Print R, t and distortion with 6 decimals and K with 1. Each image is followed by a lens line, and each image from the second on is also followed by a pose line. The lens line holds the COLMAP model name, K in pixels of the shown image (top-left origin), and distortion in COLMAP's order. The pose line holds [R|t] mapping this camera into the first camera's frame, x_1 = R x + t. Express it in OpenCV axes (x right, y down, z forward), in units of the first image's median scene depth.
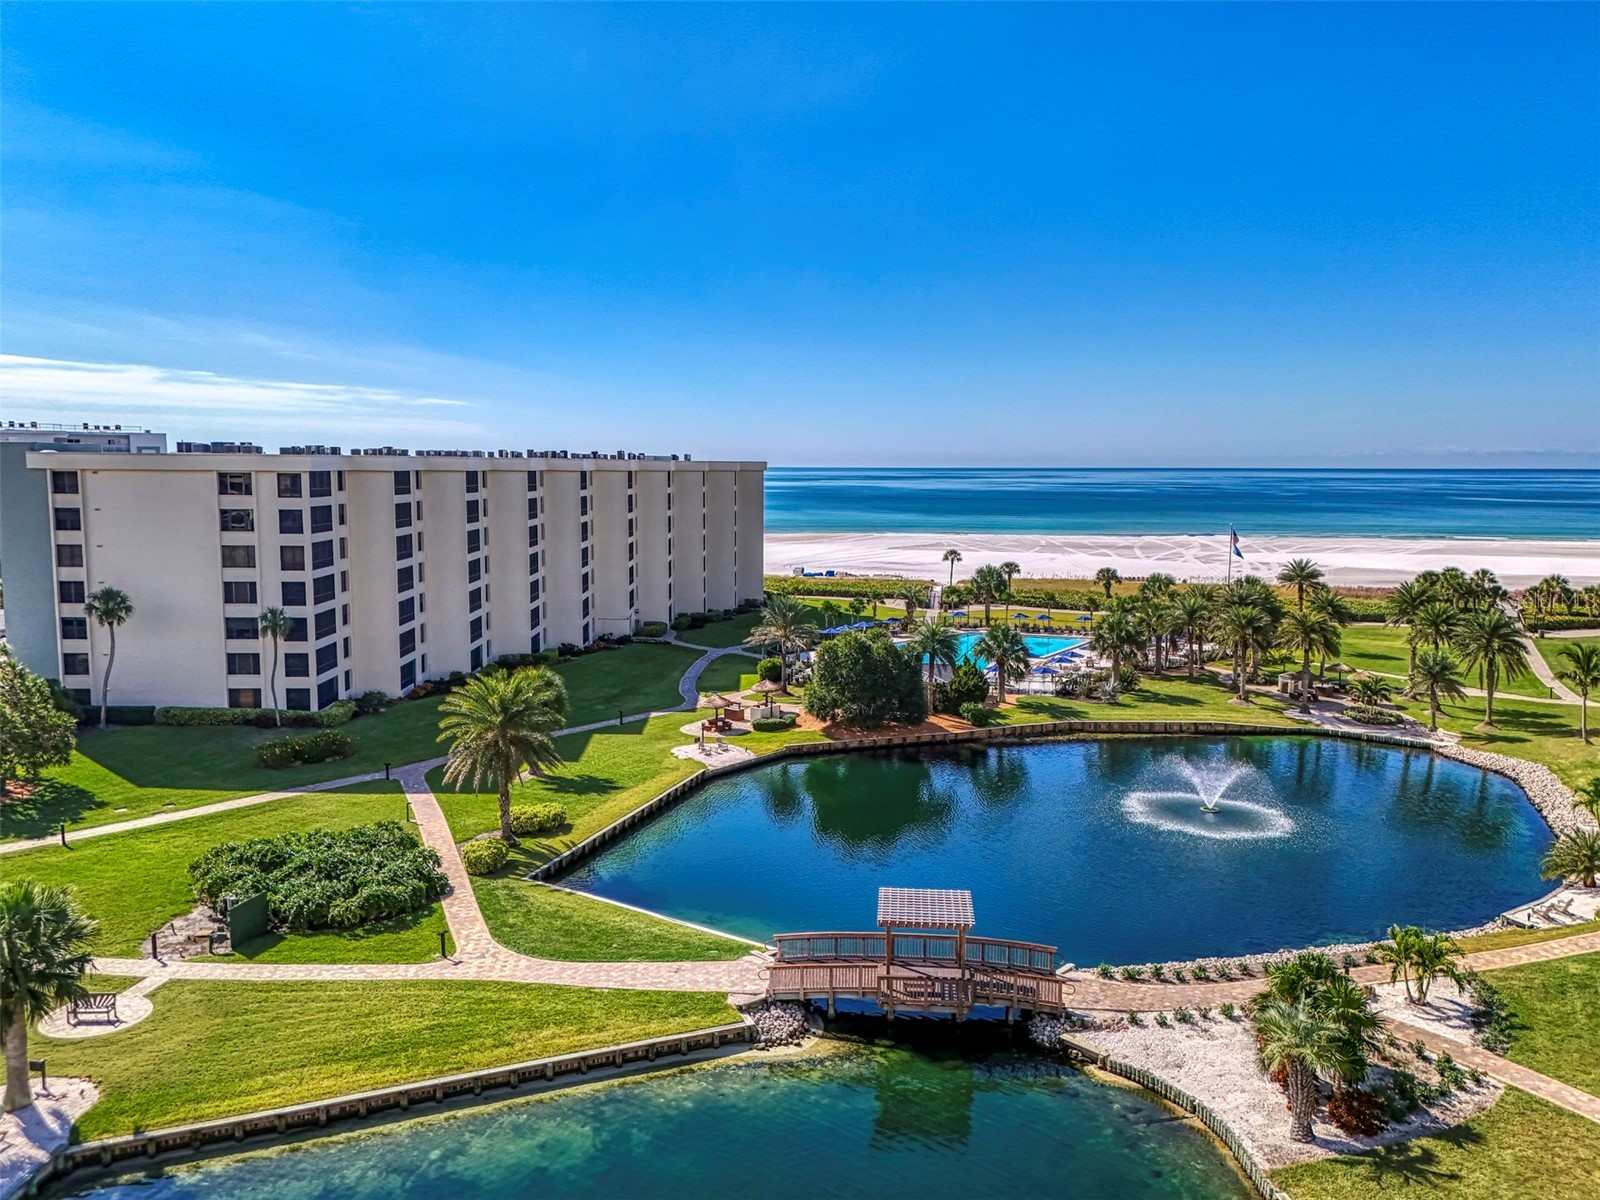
lens RADIAL K [[1132.2, 0, 801.0], [0, 1132.2, 597.5], [0, 0, 1]] dist [0.069253, -0.077452]
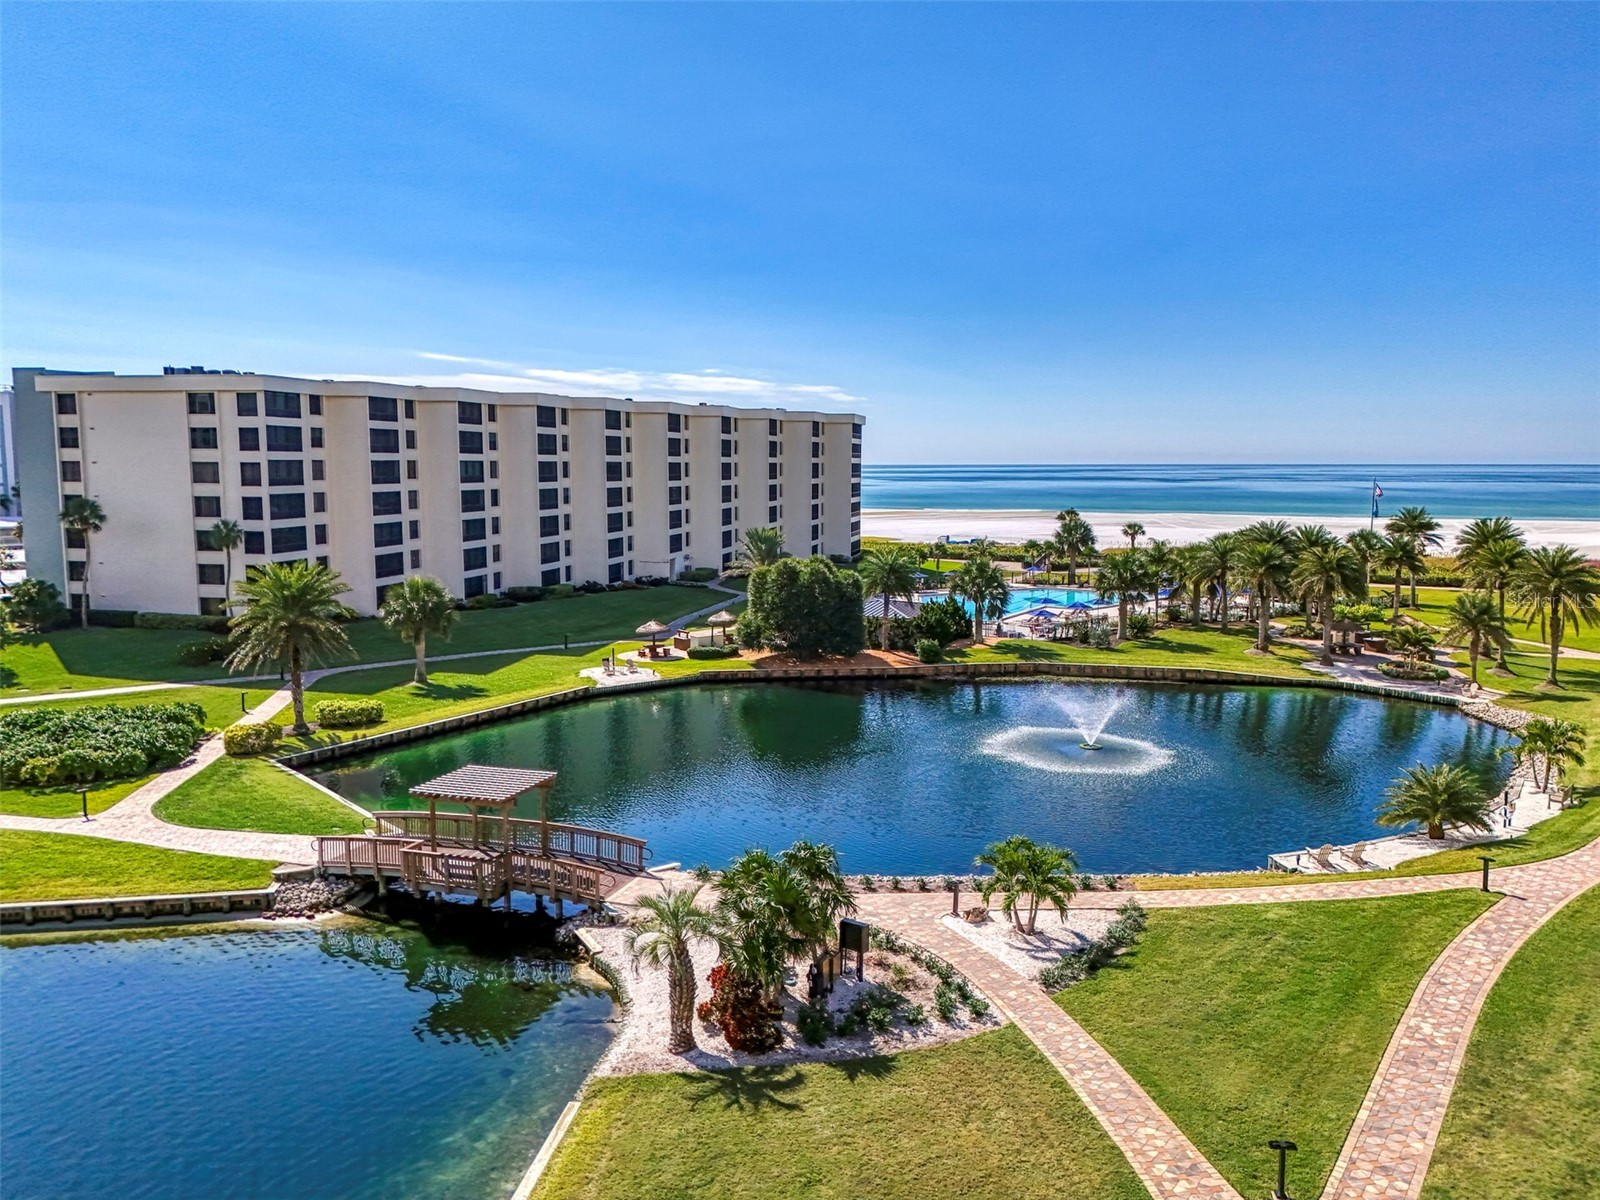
lens RADIAL K [[1116.7, 0, 779.2], [0, 1116.7, 601.8], [0, 0, 1]] dist [0.052612, -0.040500]
pose [[0.977020, 0.024458, -0.211742, 0.251982], [-0.020262, 0.999553, 0.021966, 0.050218], [0.212184, -0.017171, 0.977079, 0.089326]]
